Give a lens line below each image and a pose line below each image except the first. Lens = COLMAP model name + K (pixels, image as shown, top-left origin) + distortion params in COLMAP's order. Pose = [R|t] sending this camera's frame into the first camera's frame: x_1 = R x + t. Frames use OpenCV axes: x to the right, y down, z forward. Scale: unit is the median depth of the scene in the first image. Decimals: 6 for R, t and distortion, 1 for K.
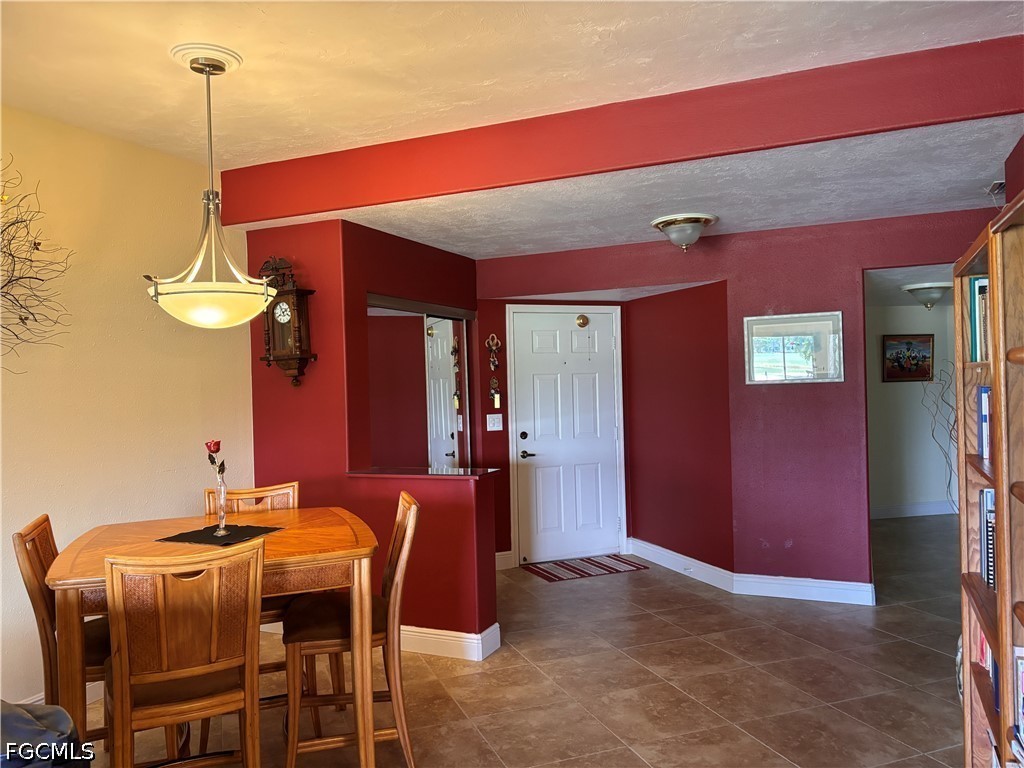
lens RADIAL K [[771.9, 0, 512.0], [0, 771.9, 384.0], [0, 0, 1]] dist [0.107713, -0.003551]
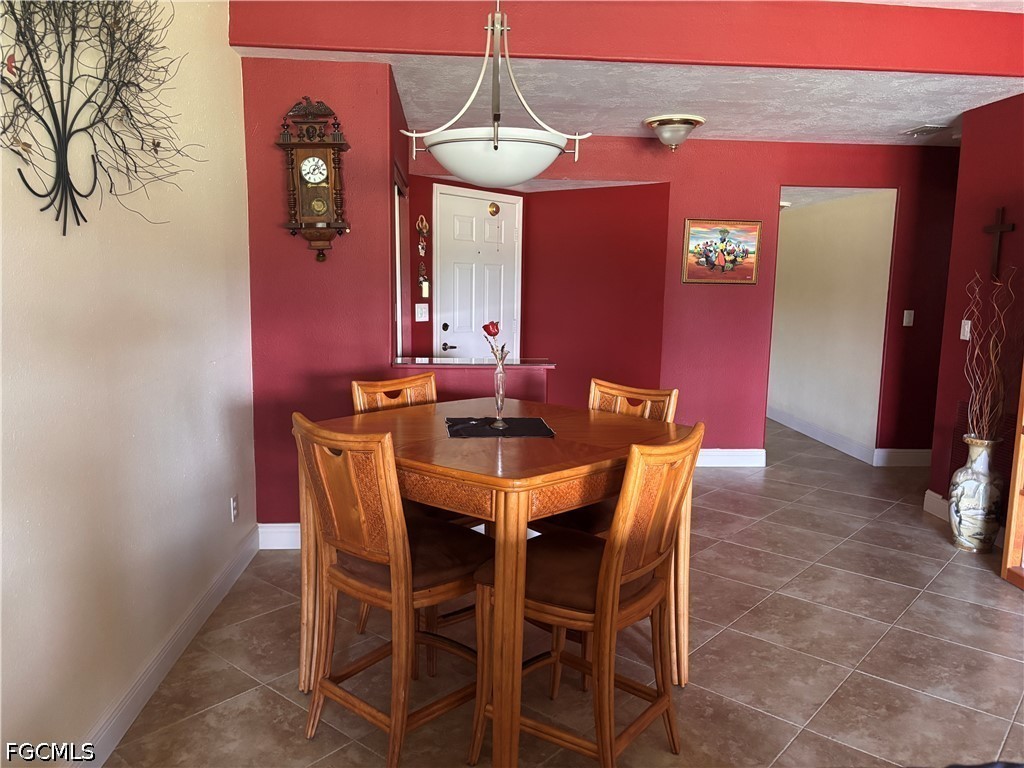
lens RADIAL K [[783.5, 0, 512.0], [0, 783.5, 384.0], [0, 0, 1]] dist [0.030000, -0.000915]
pose [[0.875134, -0.020917, 0.483429, -0.387176], [-0.041898, 0.992037, 0.118770, 0.018622], [-0.482064, -0.124195, 0.867289, 0.117127]]
